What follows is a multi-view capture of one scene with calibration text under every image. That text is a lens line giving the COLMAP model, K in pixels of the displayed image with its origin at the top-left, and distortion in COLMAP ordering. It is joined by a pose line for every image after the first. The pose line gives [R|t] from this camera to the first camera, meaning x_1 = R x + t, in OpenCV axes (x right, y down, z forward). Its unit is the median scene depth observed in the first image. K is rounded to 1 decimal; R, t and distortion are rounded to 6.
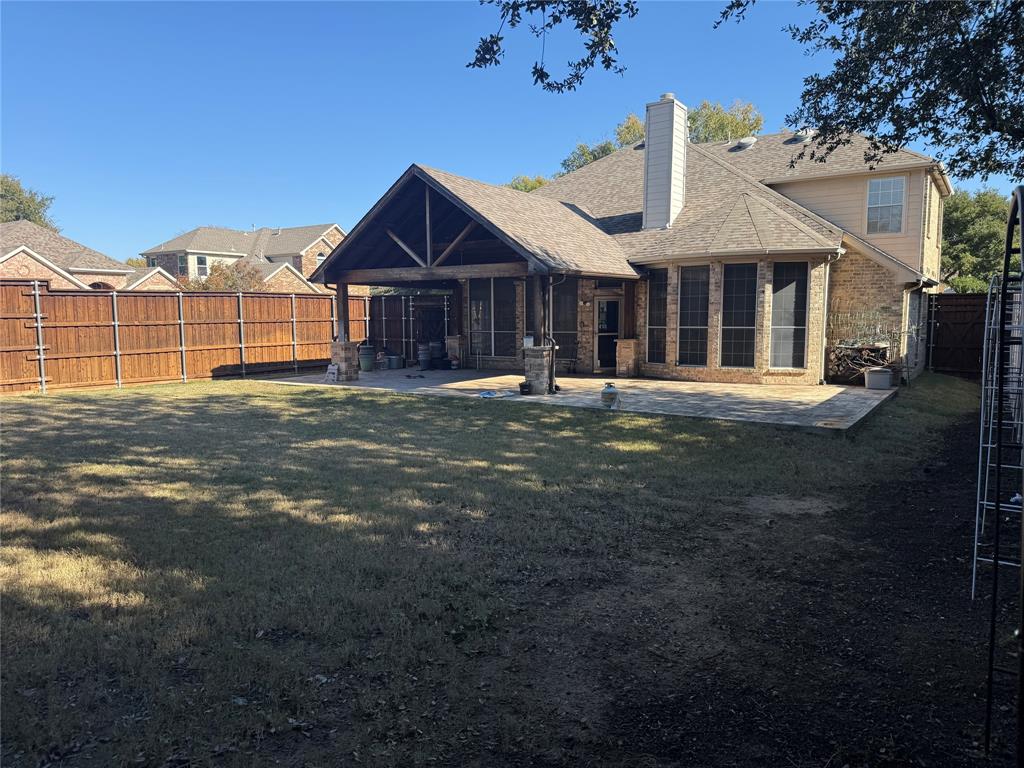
lens RADIAL K [[700.7, 0, 508.5], [0, 700.7, 383.3], [0, 0, 1]] dist [0.100429, -0.147752]
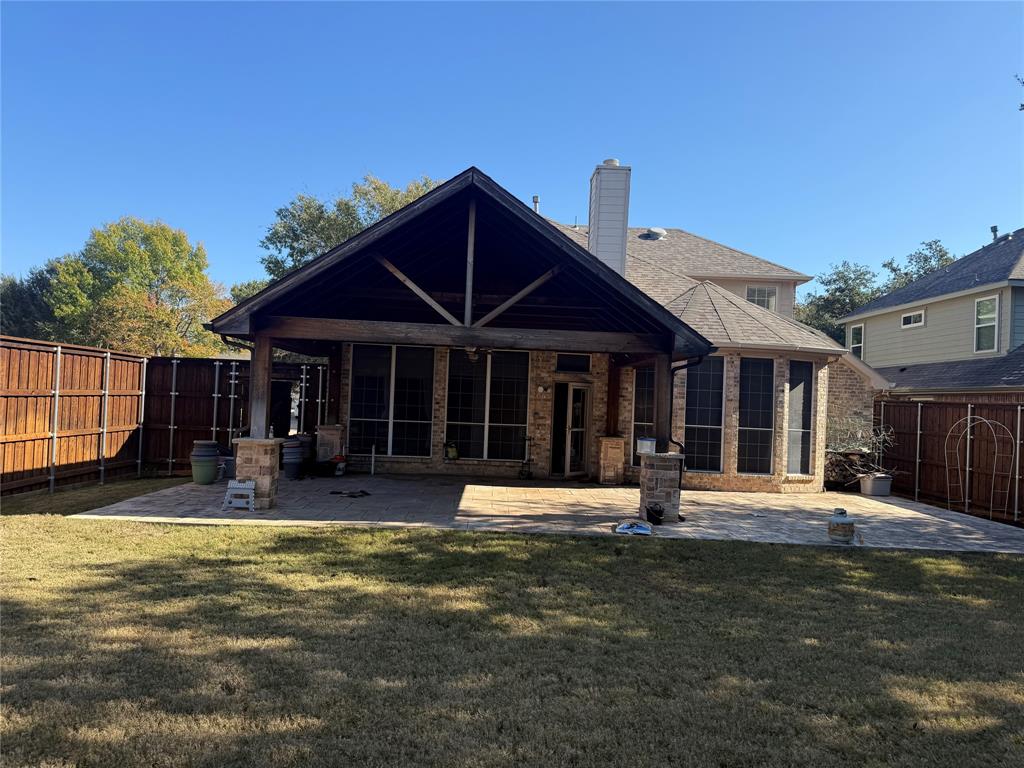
lens RADIAL K [[700.7, 0, 508.5], [0, 700.7, 383.3], [0, 0, 1]] dist [0.100429, -0.147752]
pose [[0.810470, 0.053836, 0.583301, -0.437705], [0.011833, 0.994060, -0.108190, -0.041989], [-0.585661, 0.094587, 0.805018, 0.448405]]
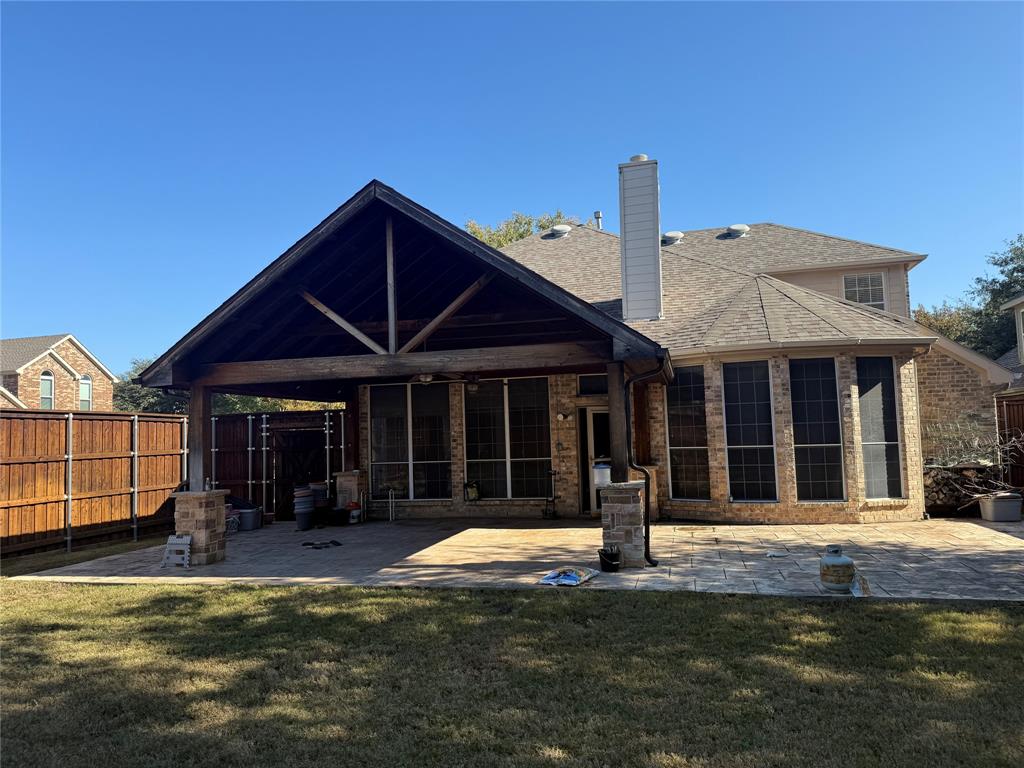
lens RADIAL K [[700.7, 0, 508.5], [0, 700.7, 383.3], [0, 0, 1]] dist [0.100429, -0.147752]
pose [[0.937471, 0.003555, 0.348045, -0.216905], [0.060035, 0.983310, -0.171749, -0.034439], [-0.342847, 0.181904, 0.921611, 0.418433]]
